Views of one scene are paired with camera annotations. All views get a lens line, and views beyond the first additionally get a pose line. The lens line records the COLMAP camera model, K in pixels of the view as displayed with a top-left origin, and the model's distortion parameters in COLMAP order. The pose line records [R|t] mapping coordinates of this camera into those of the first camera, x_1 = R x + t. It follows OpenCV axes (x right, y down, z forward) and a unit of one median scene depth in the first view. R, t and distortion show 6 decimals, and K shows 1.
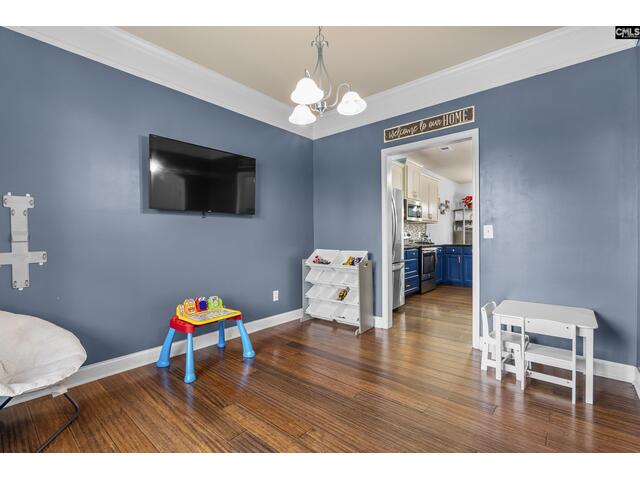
lens RADIAL K [[296.1, 0, 314.0], [0, 296.1, 240.7], [0, 0, 1]] dist [-0.008461, 0.000514]
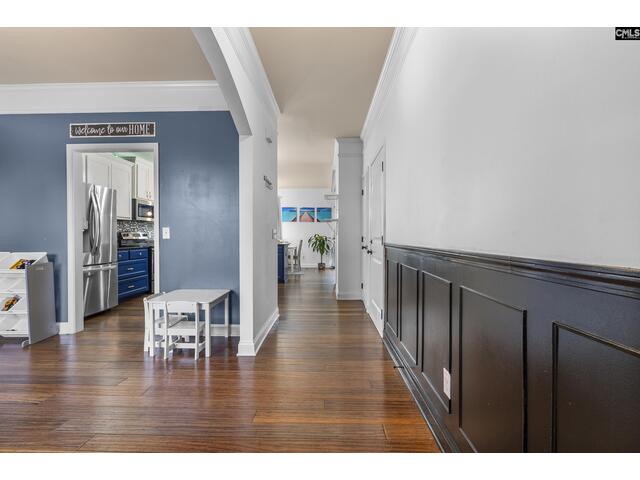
lens RADIAL K [[296.1, 0, 319.1], [0, 296.1, 242.9], [0, 0, 1]] dist [-0.008461, 0.000514]
pose [[0.770282, -0.006727, 0.637668, 0.253007], [0.002685, 0.999970, 0.007305, 0.001116], [-0.637697, -0.003915, 0.770277, -0.238469]]
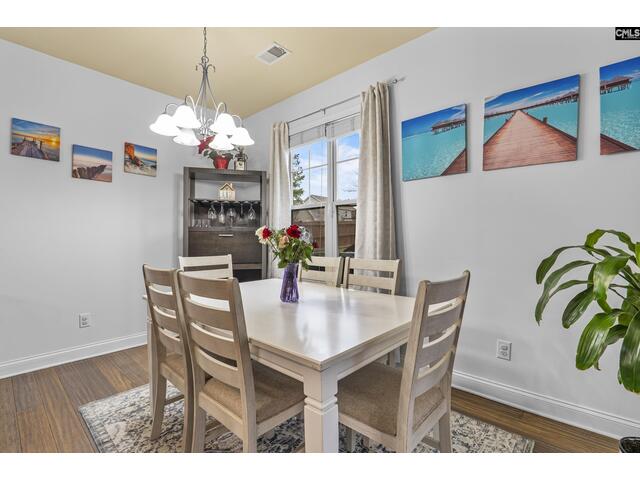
lens RADIAL K [[296.1, 0, 323.5], [0, 296.1, 238.7], [0, 0, 1]] dist [-0.008461, 0.000514]
pose [[0.999974, 0.003430, -0.006376, 1.698351], [-0.003514, 0.999907, -0.013157, -0.043884], [0.006330, 0.013180, 0.999893, 1.605023]]
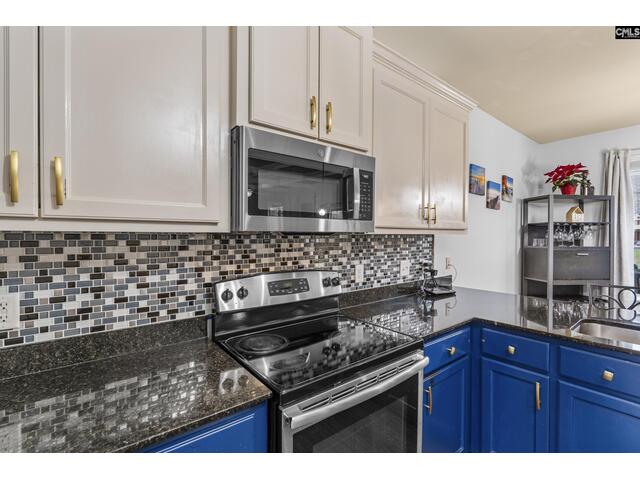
lens RADIAL K [[296.1, 0, 319.5], [0, 296.1, 237.5], [0, 0, 1]] dist [-0.008461, 0.000514]
pose [[0.983736, 0.009301, -0.179379, 0.657795], [-0.010643, 0.999922, -0.006516, -0.107559], [0.179305, 0.008319, 0.983758, 1.342249]]
